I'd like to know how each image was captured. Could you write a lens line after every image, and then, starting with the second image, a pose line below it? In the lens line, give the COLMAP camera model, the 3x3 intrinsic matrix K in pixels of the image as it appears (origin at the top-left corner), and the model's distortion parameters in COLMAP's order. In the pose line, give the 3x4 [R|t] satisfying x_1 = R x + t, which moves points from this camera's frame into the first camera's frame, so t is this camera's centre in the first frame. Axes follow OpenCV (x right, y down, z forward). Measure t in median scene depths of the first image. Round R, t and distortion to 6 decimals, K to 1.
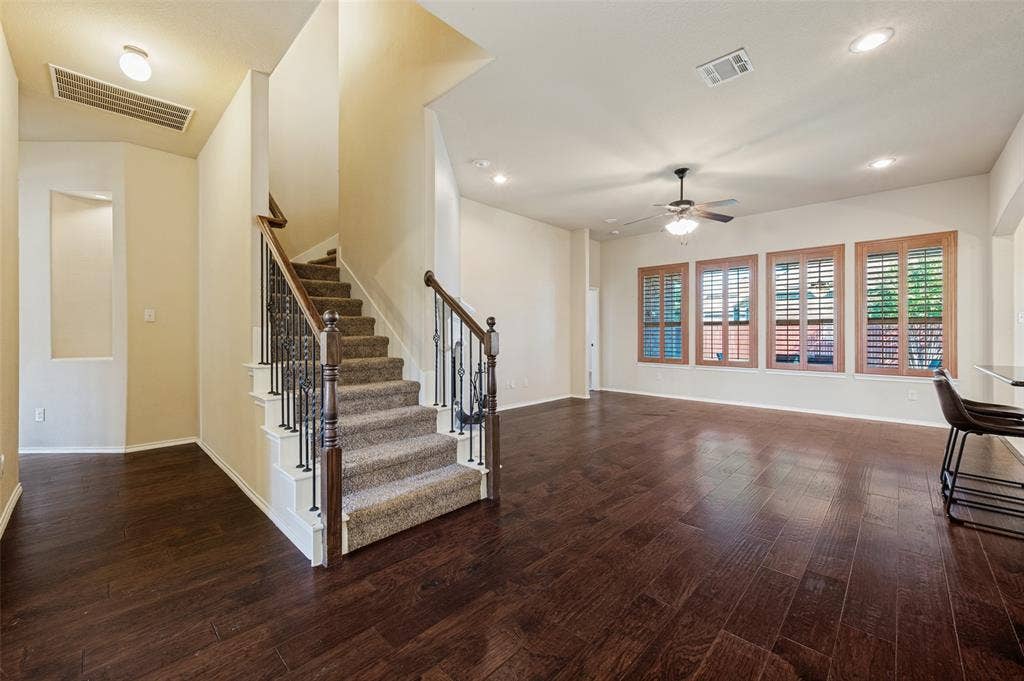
lens RADIAL K [[406.1, 0, 513.0], [0, 406.1, 335.6], [0, 0, 1]] dist [-0.002879, -0.000285]
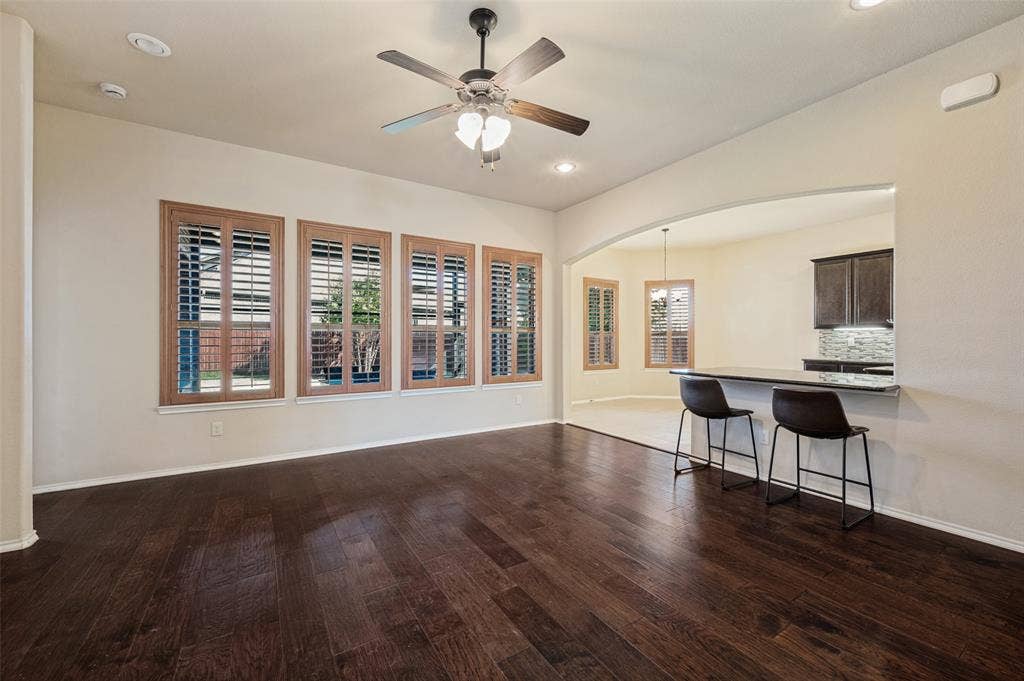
lens RADIAL K [[406.1, 0, 513.0], [0, 406.1, 335.6], [0, 0, 1]] dist [-0.002879, -0.000285]
pose [[0.251714, 0.008372, 0.967765, -0.040058], [0.001061, 0.999960, -0.008926, -0.010429], [-0.967801, 0.003274, 0.251695, 0.624698]]
